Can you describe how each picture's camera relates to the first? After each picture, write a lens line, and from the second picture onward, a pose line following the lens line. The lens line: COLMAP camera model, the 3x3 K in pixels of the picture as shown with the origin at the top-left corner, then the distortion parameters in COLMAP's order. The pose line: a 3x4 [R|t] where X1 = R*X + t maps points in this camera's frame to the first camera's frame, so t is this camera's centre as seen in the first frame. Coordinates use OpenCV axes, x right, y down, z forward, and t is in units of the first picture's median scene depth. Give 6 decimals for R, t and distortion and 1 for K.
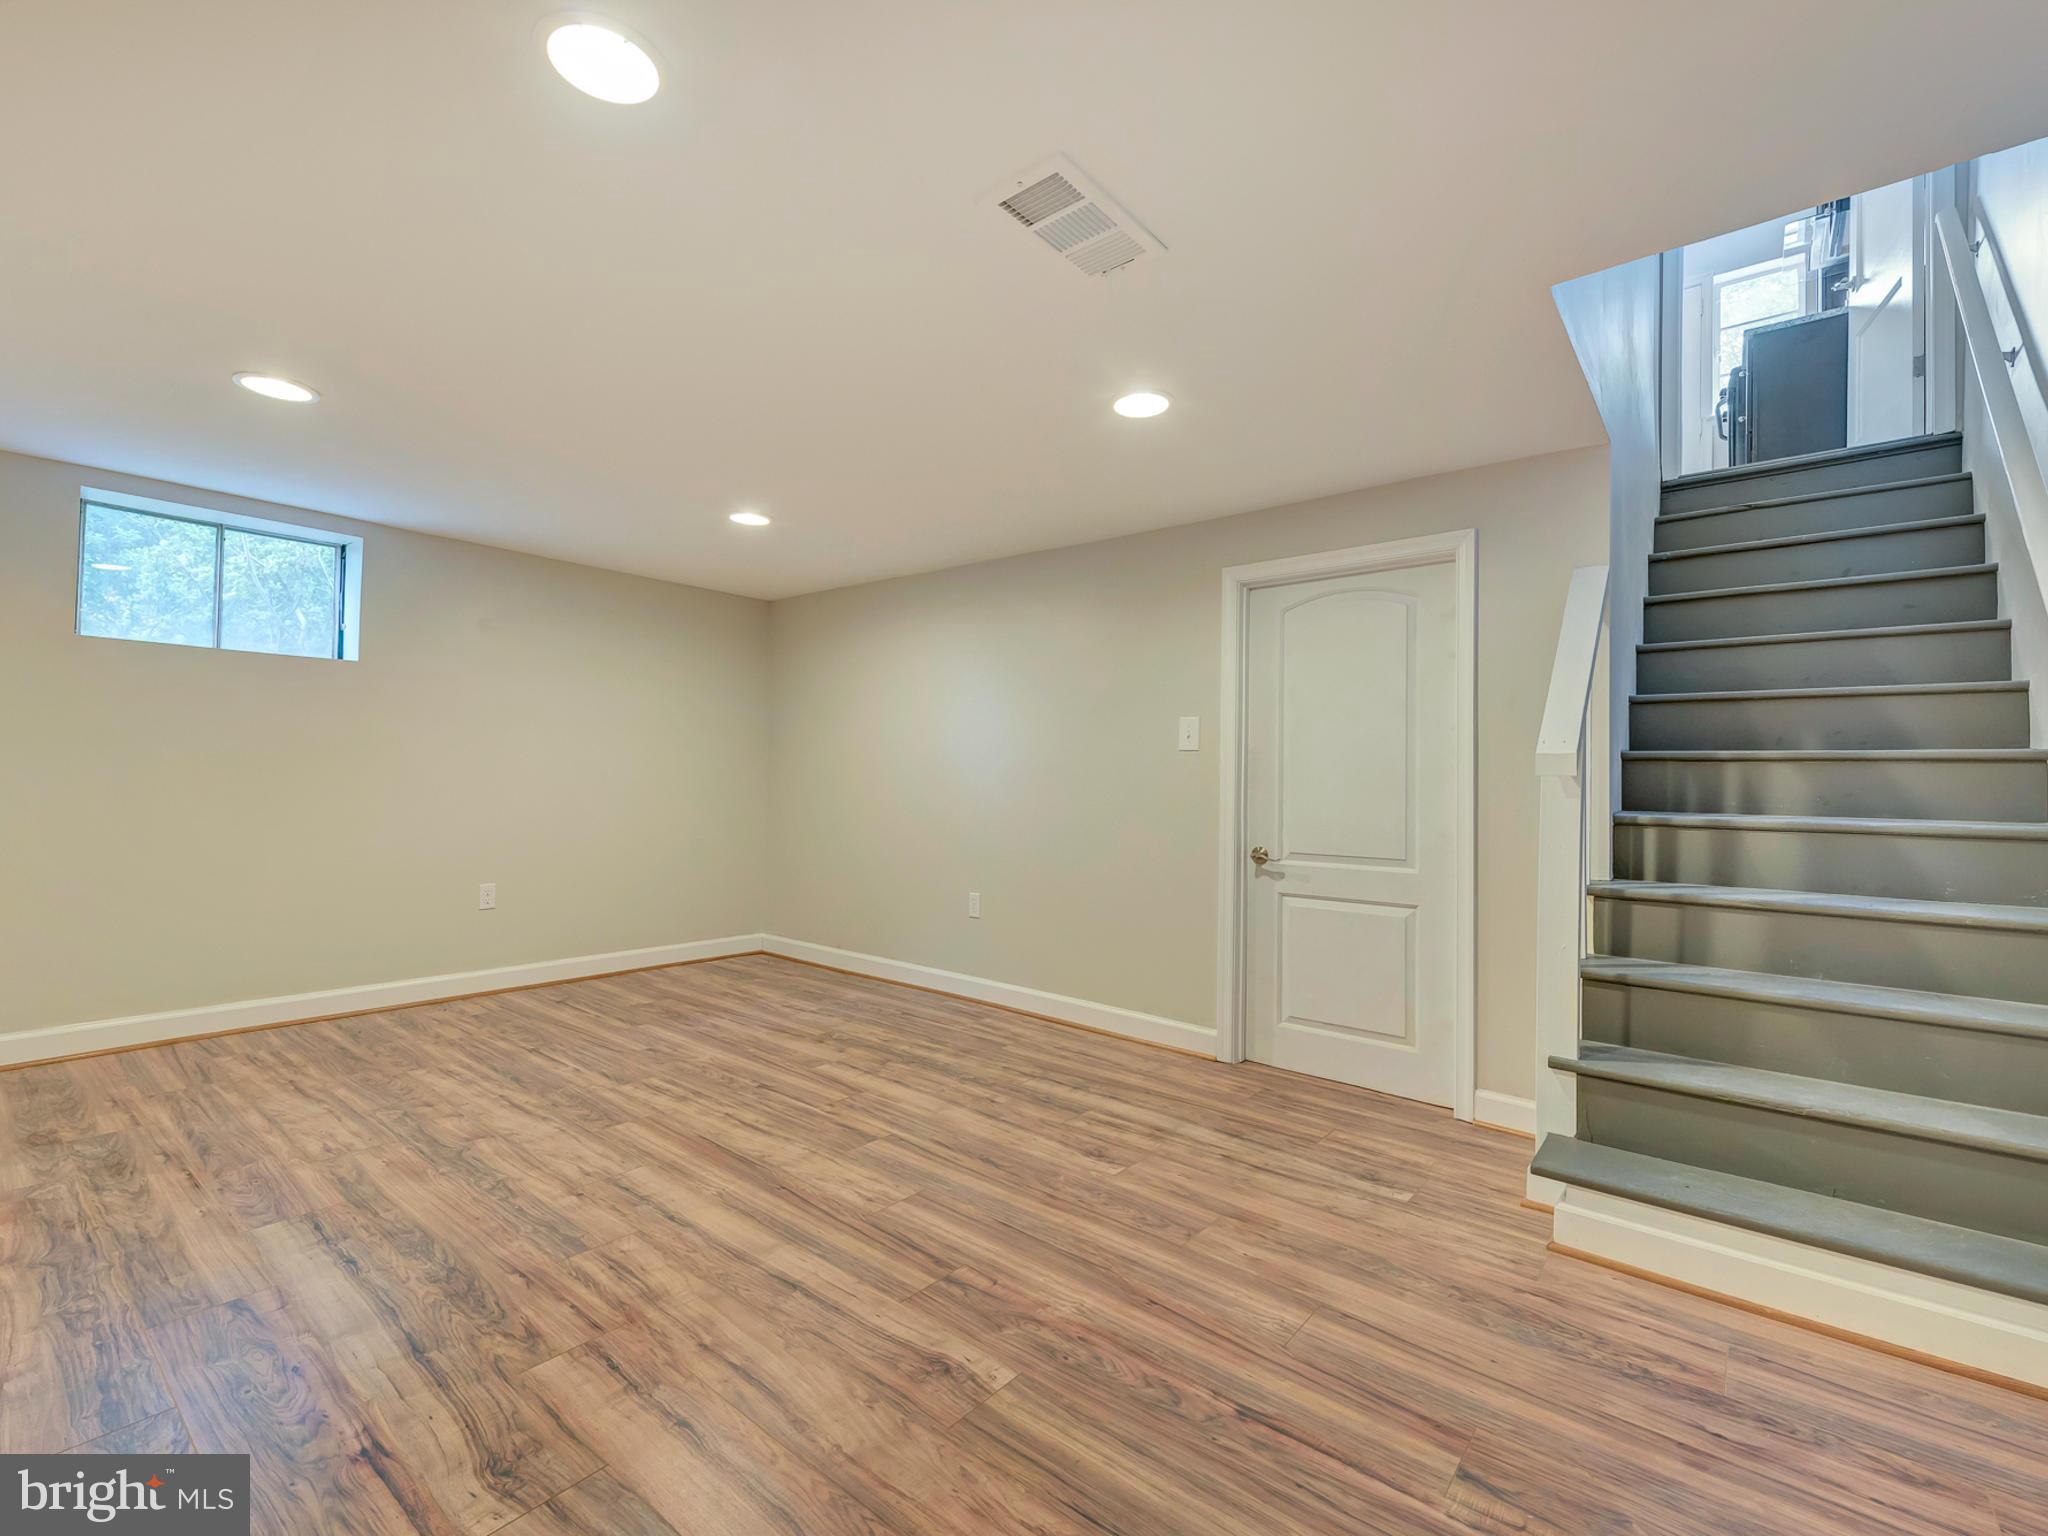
lens RADIAL K [[897.2, 0, 1033.2], [0, 897.2, 762.3], [0, 0, 1]] dist [0.009299, -0.002466]
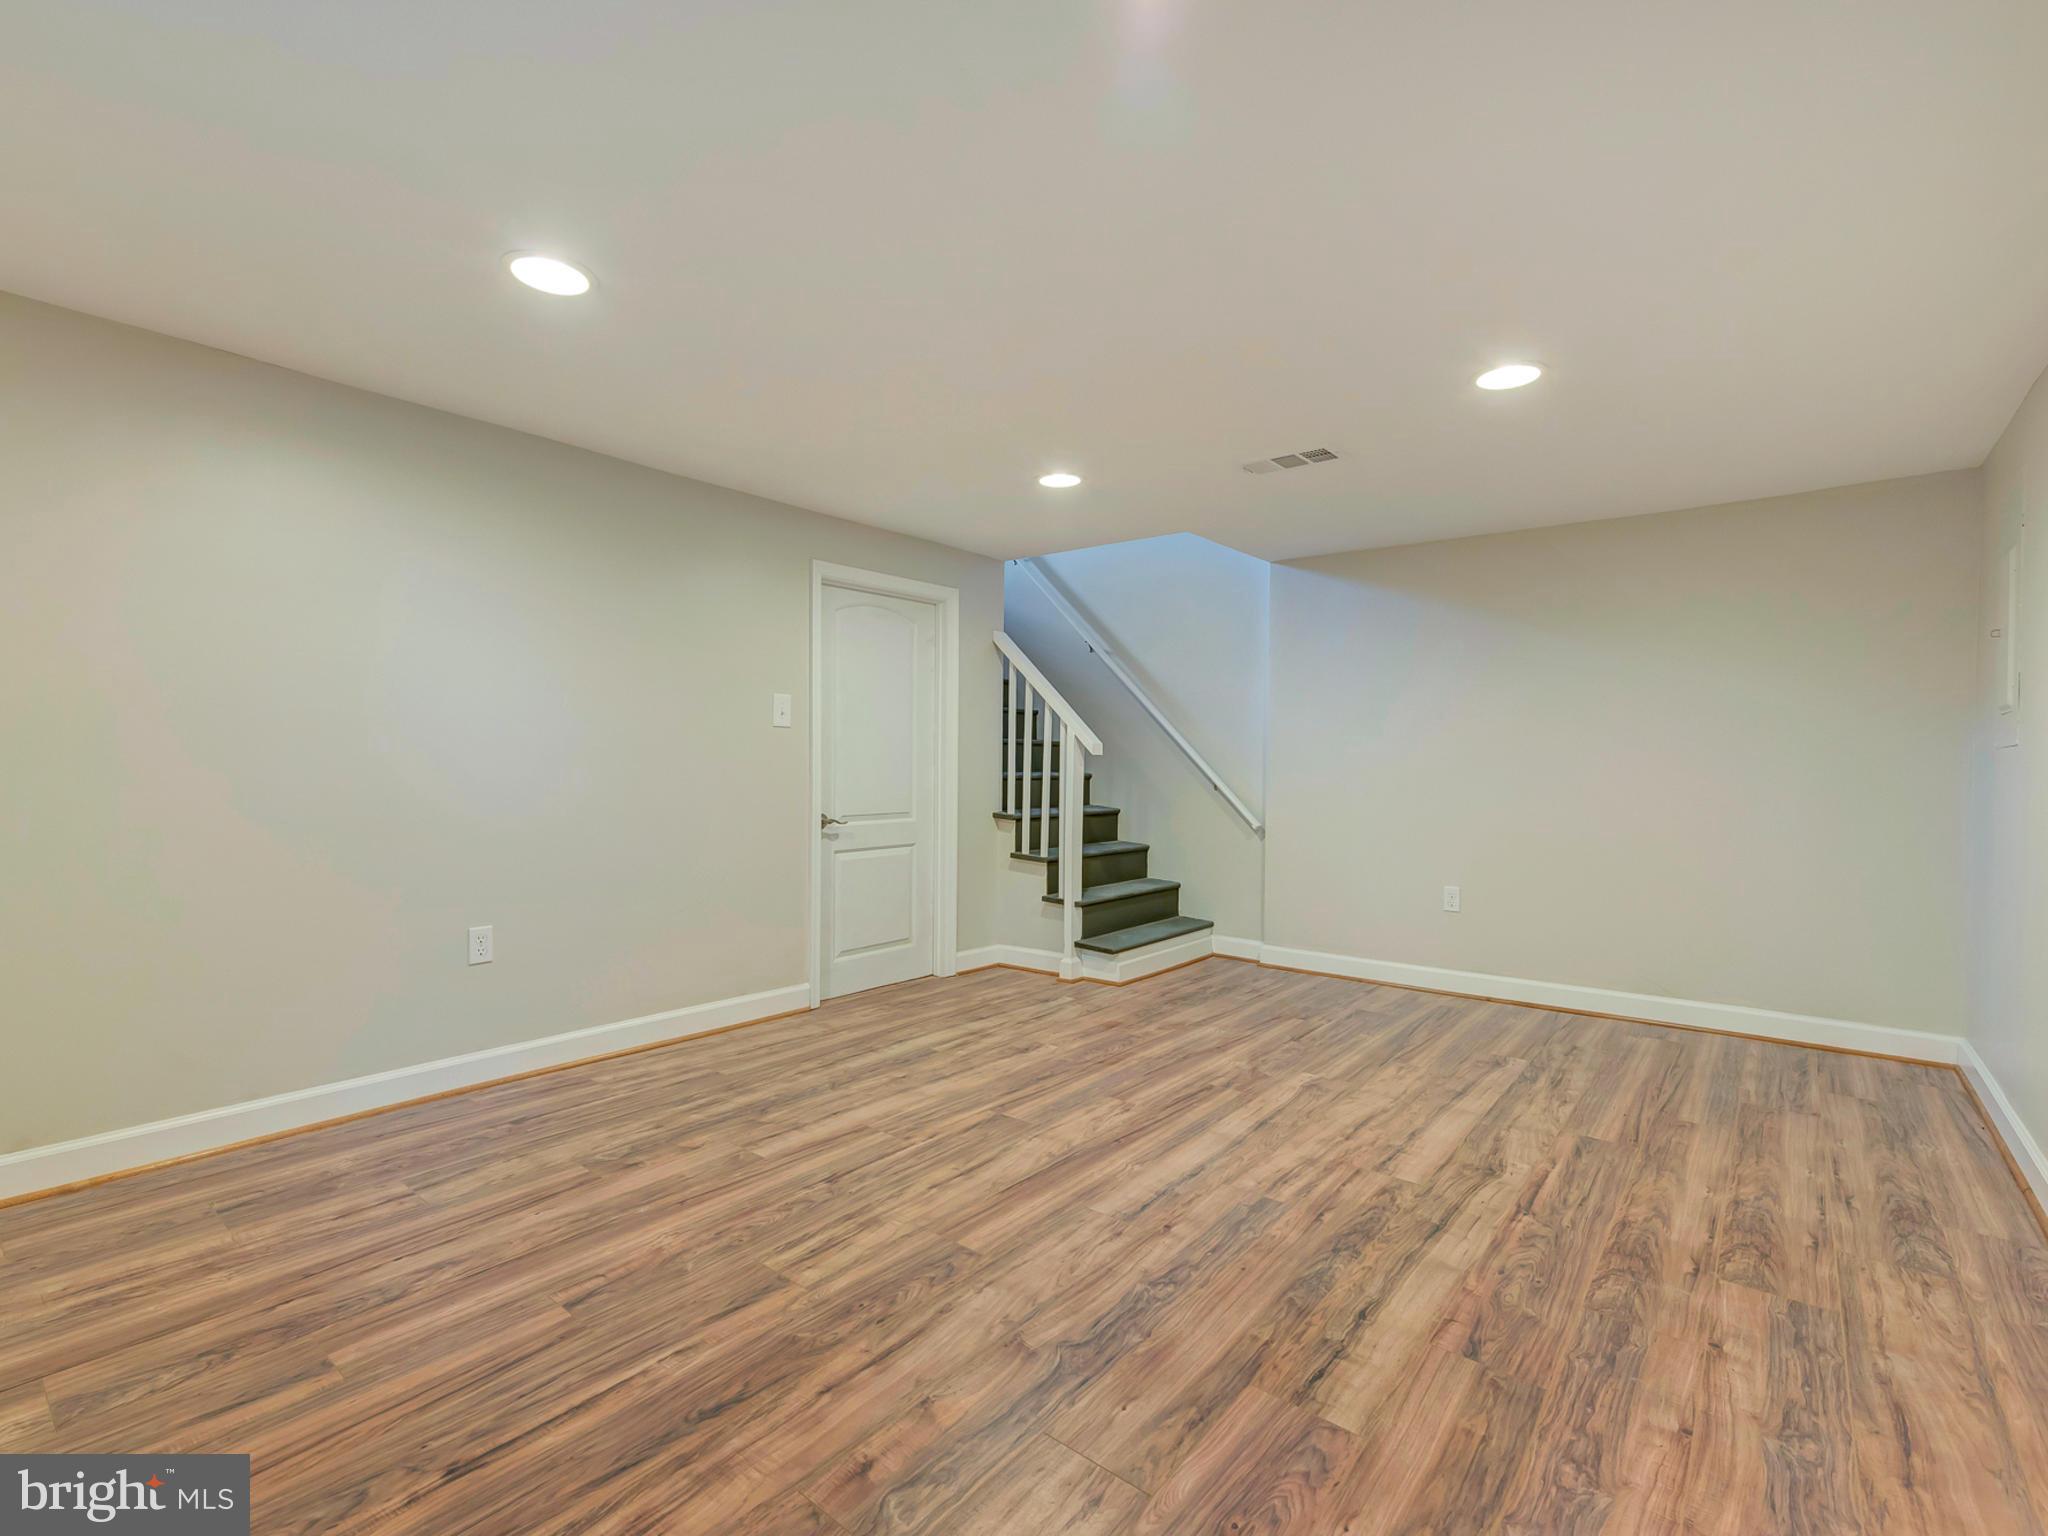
lens RADIAL K [[897.2, 0, 1032.3], [0, 897.2, 770.9], [0, 0, 1]] dist [0.009299, -0.002466]
pose [[0.024655, -0.030608, 0.999227, -1.194422], [-0.028136, 0.999114, 0.031299, -0.004157], [-0.999300, -0.028886, 0.023772, 0.961795]]
